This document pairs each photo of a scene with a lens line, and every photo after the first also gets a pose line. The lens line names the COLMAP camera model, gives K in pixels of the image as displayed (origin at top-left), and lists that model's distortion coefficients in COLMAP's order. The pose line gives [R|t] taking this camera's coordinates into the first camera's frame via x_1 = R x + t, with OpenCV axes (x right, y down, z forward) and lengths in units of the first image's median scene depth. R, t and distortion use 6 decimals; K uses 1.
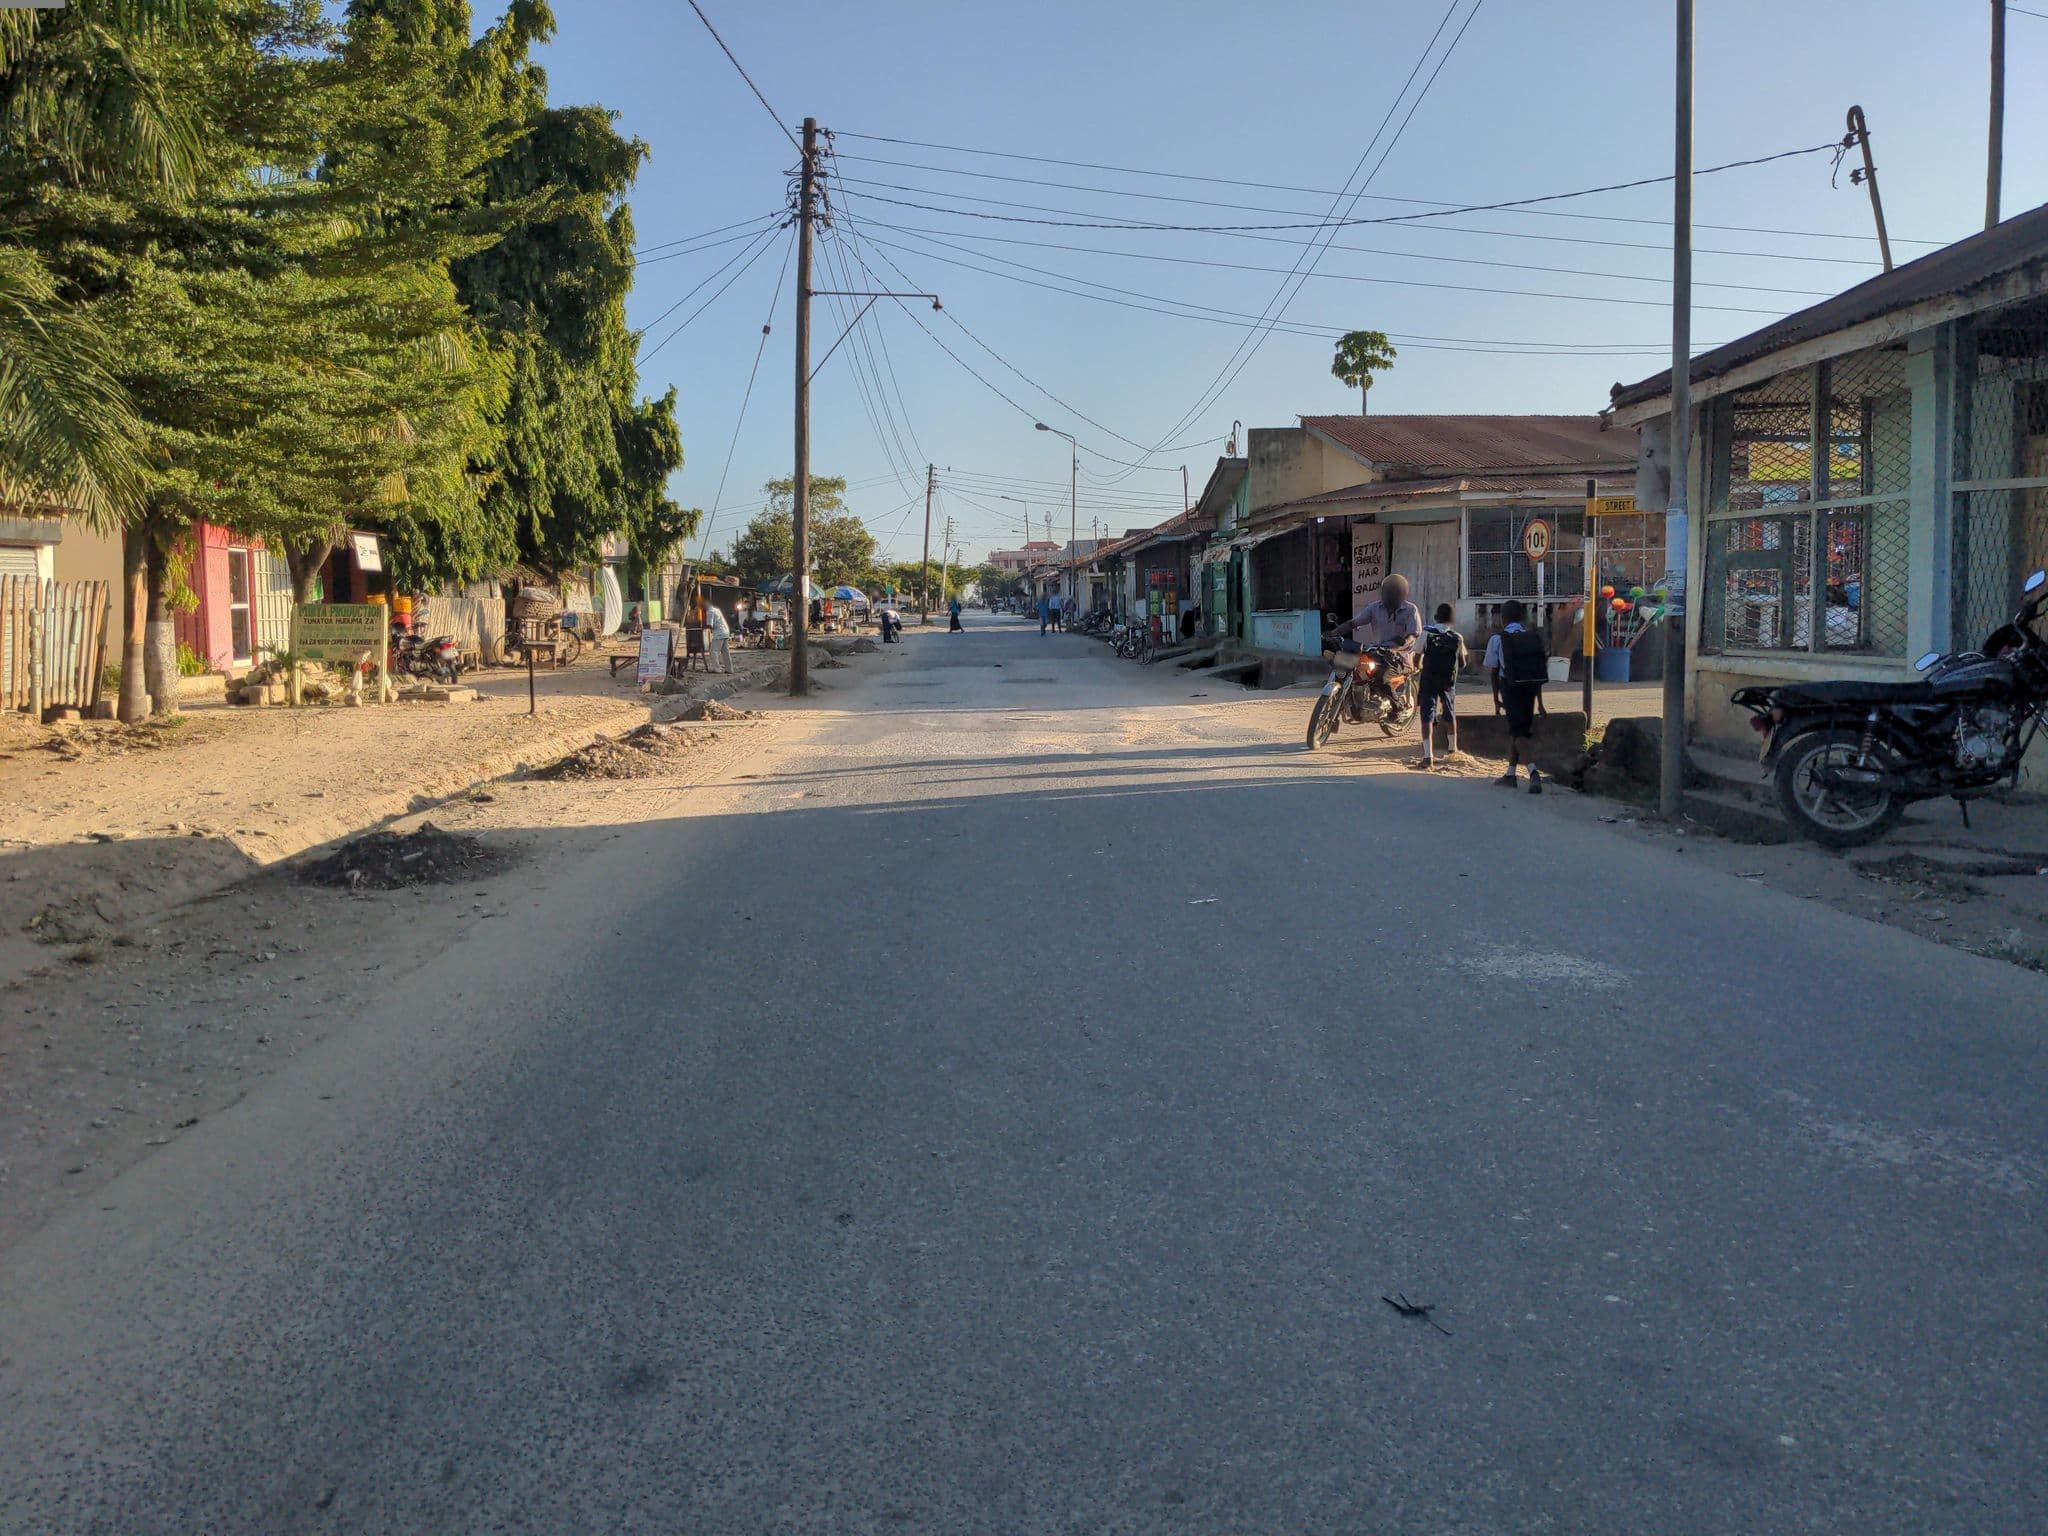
lens RADIAL K [[1742.1, 0, 1024.0], [0, 1742.1, 768.0], [0, 0, 1]] dist [-0.000517, -0.000624]
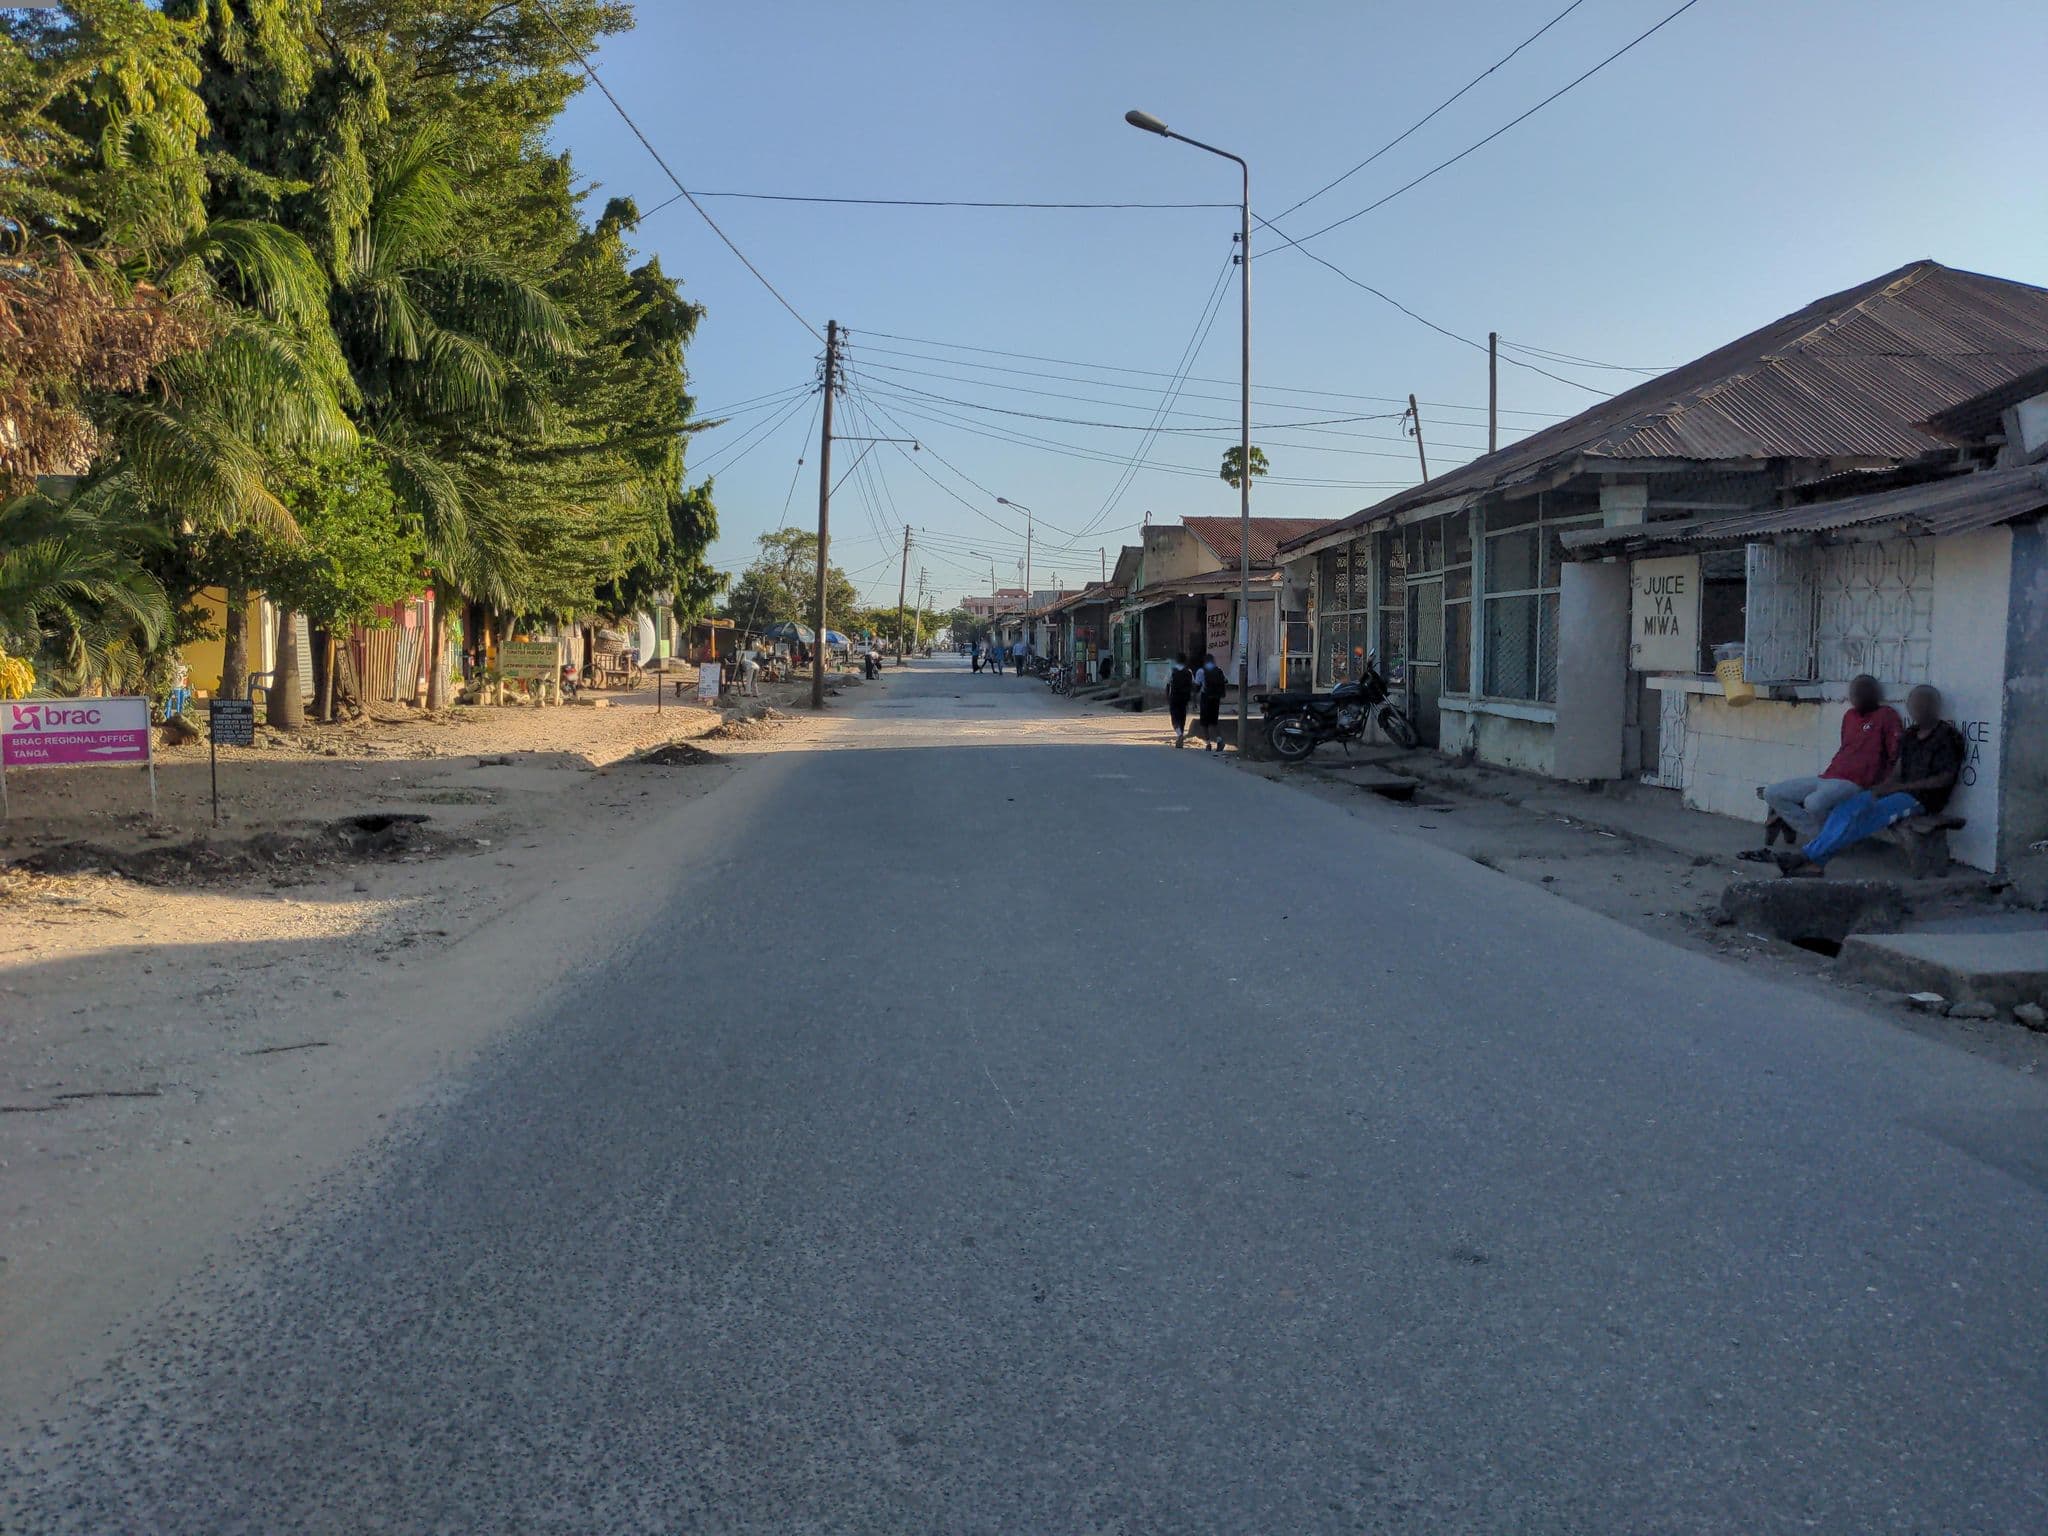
lens RADIAL K [[1676.7, 0, 1024.0], [0, 1676.7, 768.0], [0, 0, 1]] dist [0.067710, 0.000389]
pose [[0.999629, 0.019147, 0.019388, 0.011844], [-0.018696, 0.999556, -0.023189, 0.023464], [-0.019823, 0.022817, 0.999543, -0.266114]]
